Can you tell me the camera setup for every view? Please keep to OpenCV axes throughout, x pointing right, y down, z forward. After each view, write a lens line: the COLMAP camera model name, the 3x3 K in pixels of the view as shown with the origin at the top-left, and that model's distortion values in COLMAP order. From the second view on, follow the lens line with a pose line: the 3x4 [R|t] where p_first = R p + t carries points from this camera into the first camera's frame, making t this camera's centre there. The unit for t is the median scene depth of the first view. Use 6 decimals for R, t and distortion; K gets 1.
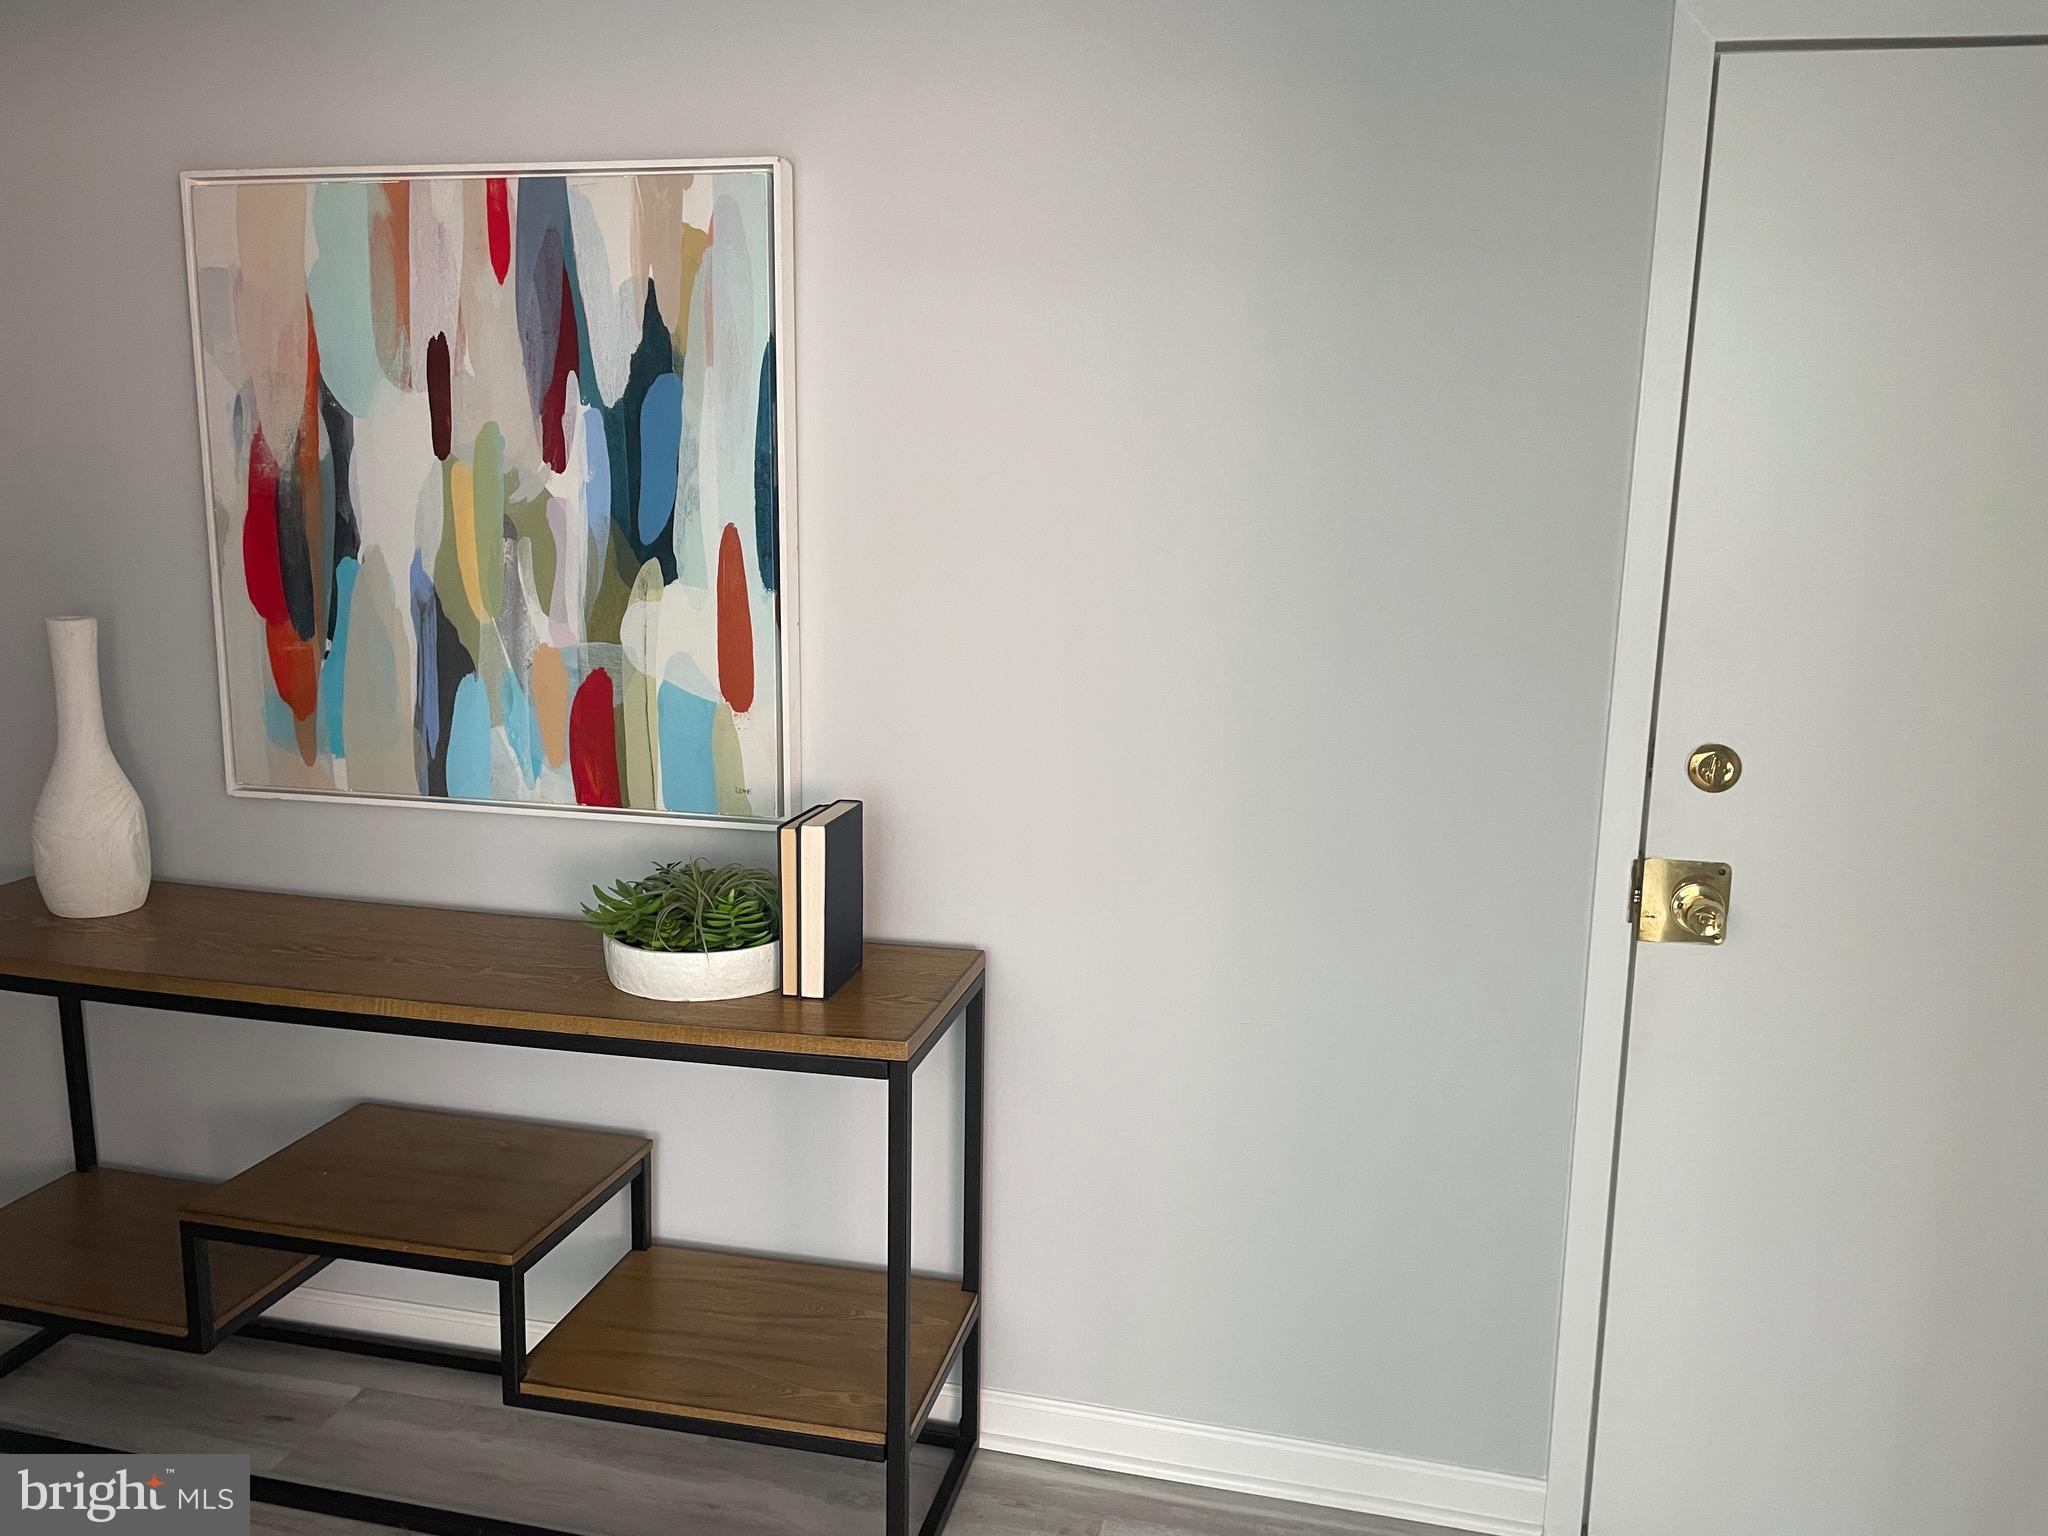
lens RADIAL K [[1542.3, 0, 1013.2], [0, 1542.3, 772.2], [0, 0, 1]] dist [0.096997, -0.126918]
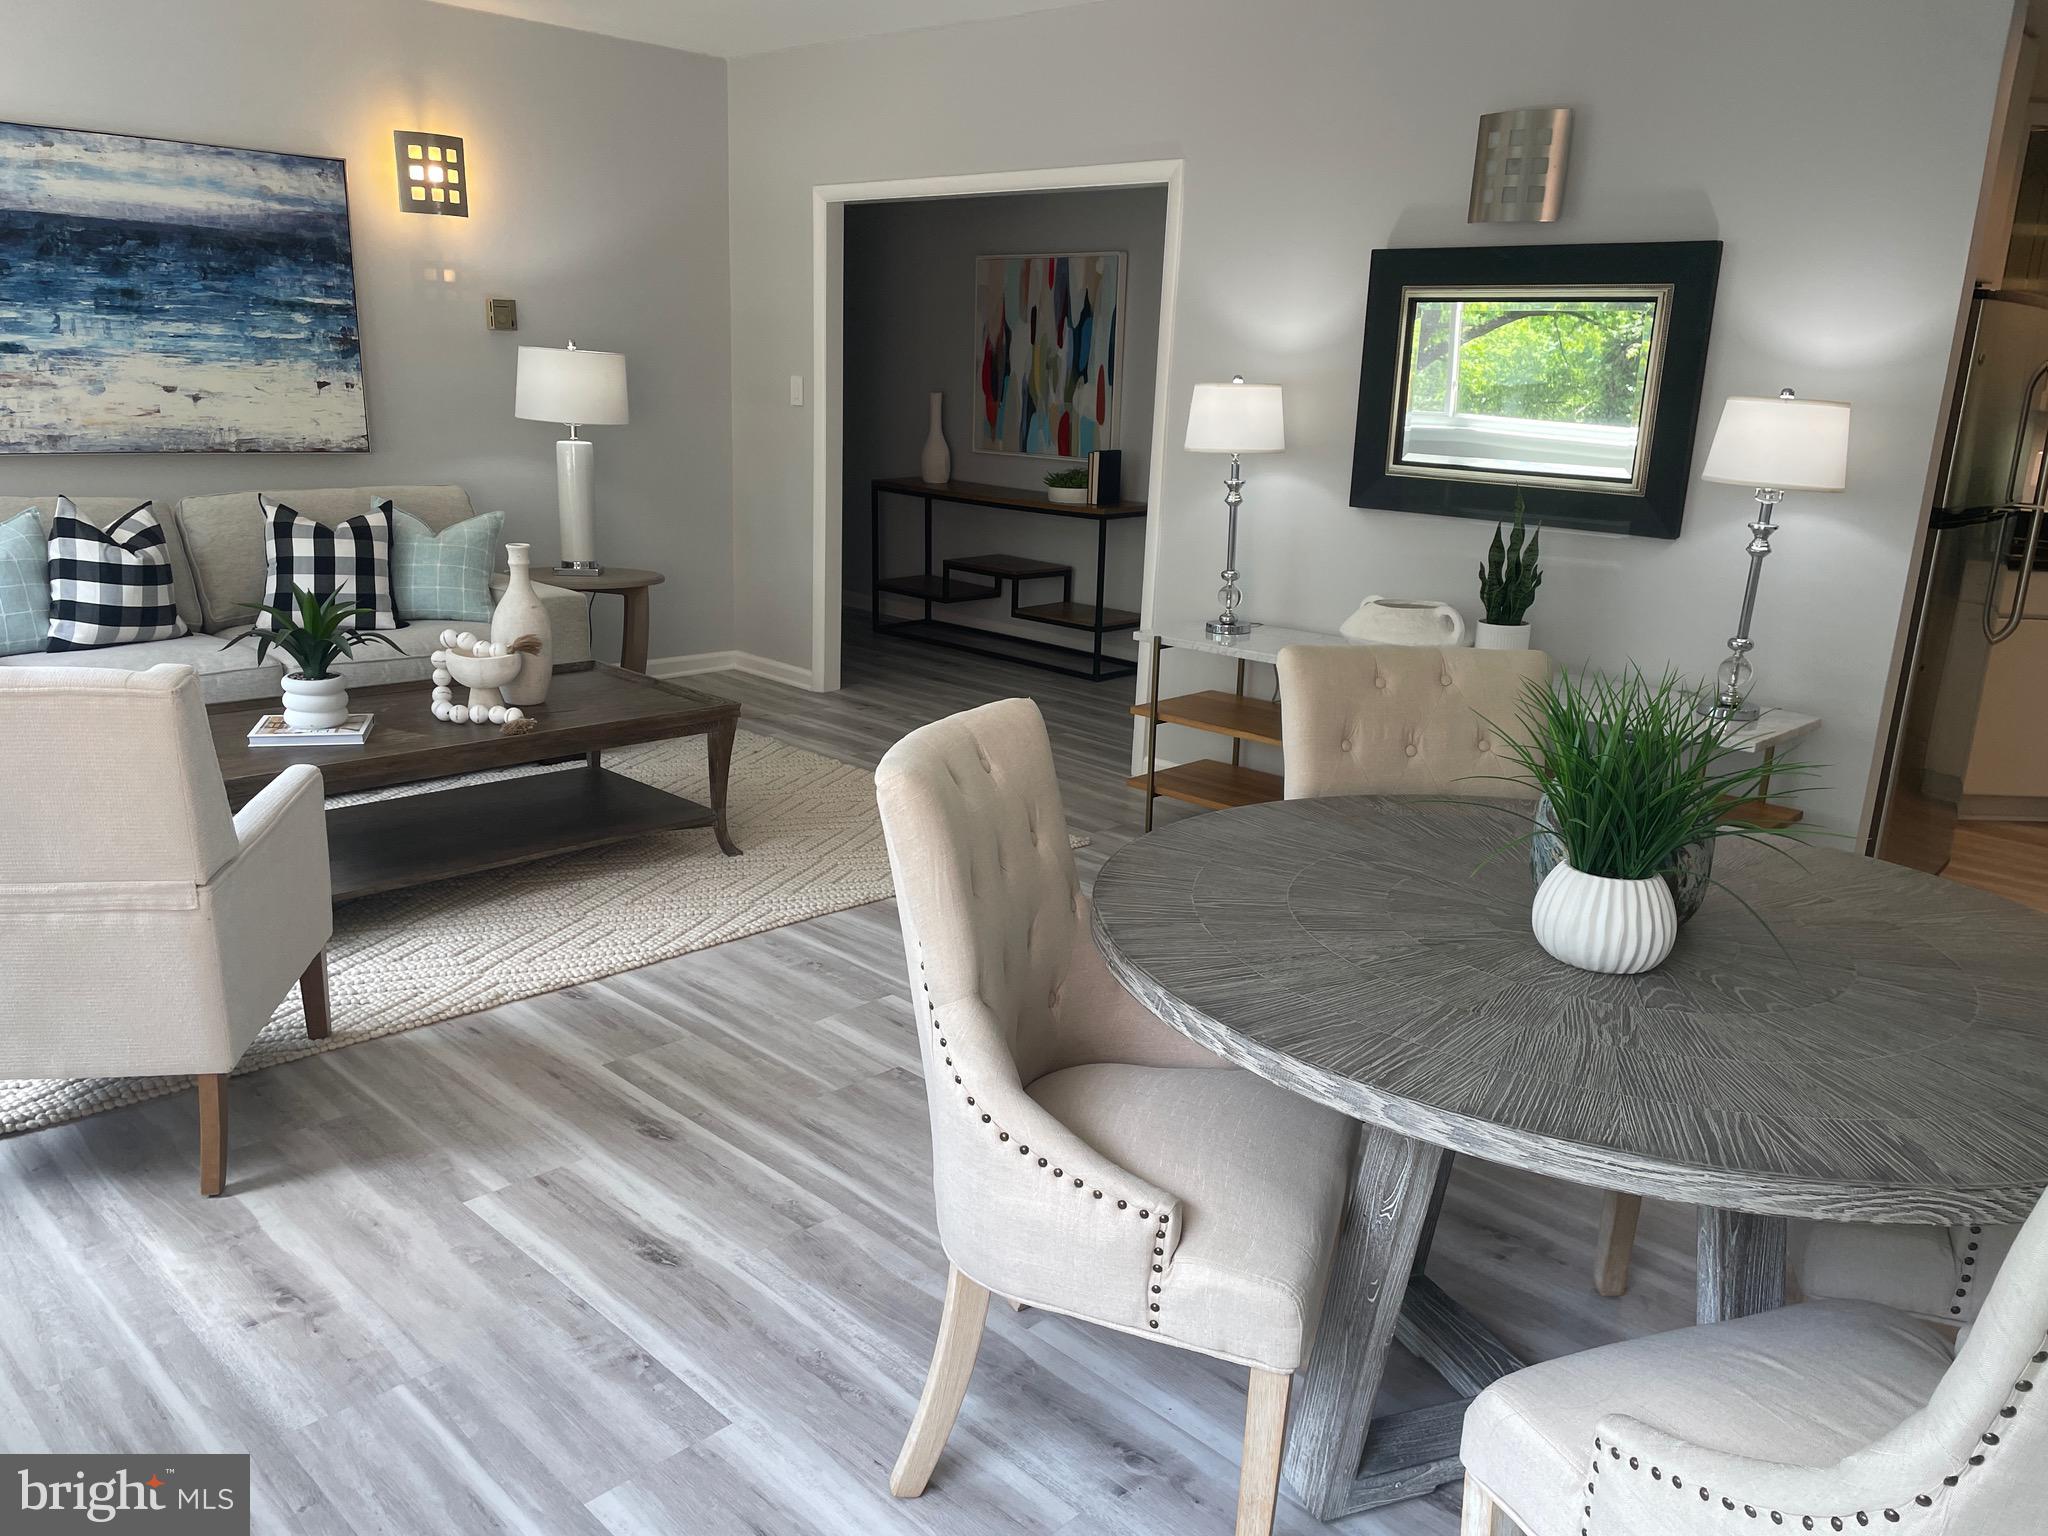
lens RADIAL K [[1542.3, 0, 1015.1], [0, 1542.3, 783.5], [0, 0, 1]] dist [0.096997, -0.126918]
pose [[0.852405, 0.146753, -0.501866, 1.399923], [-0.105811, 0.988362, 0.109296, 0.364664], [0.512064, -0.040062, 0.858012, -1.887603]]
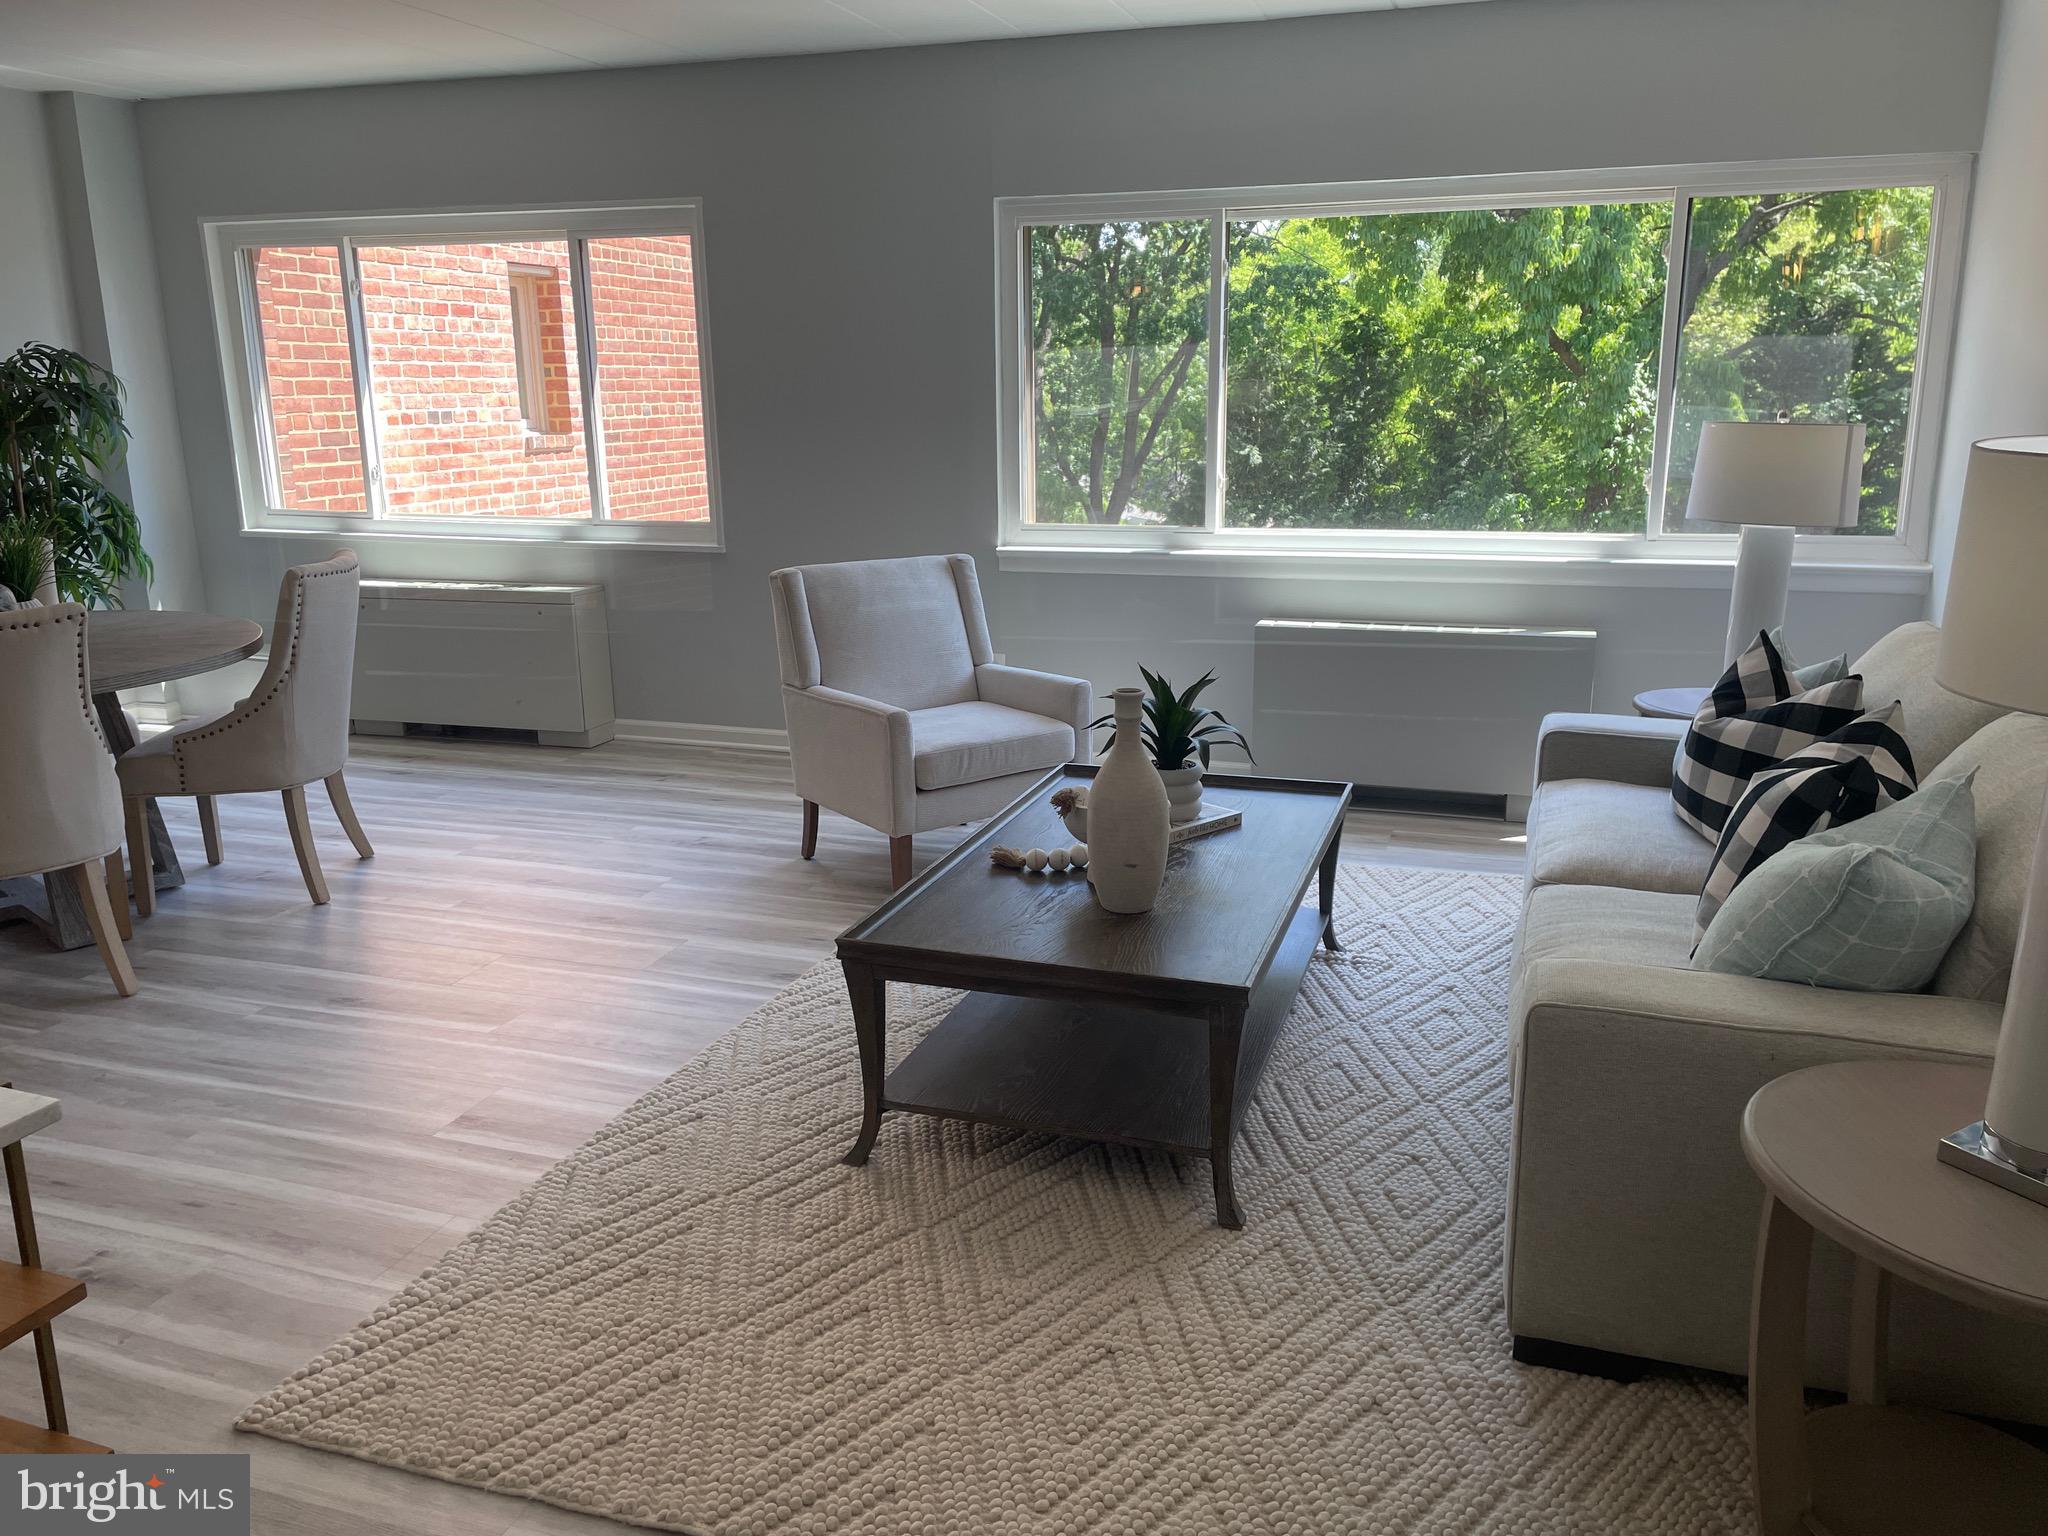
lens RADIAL K [[1542.3, 0, 1034.3], [0, 1542.3, 759.3], [0, 0, 1]] dist [0.096997, -0.126918]
pose [[-0.995790, -0.039877, 0.082534, -0.126955], [-0.003746, 0.917362, 0.398036, -0.120307], [-0.091586, 0.396051, -0.913650, 0.659051]]
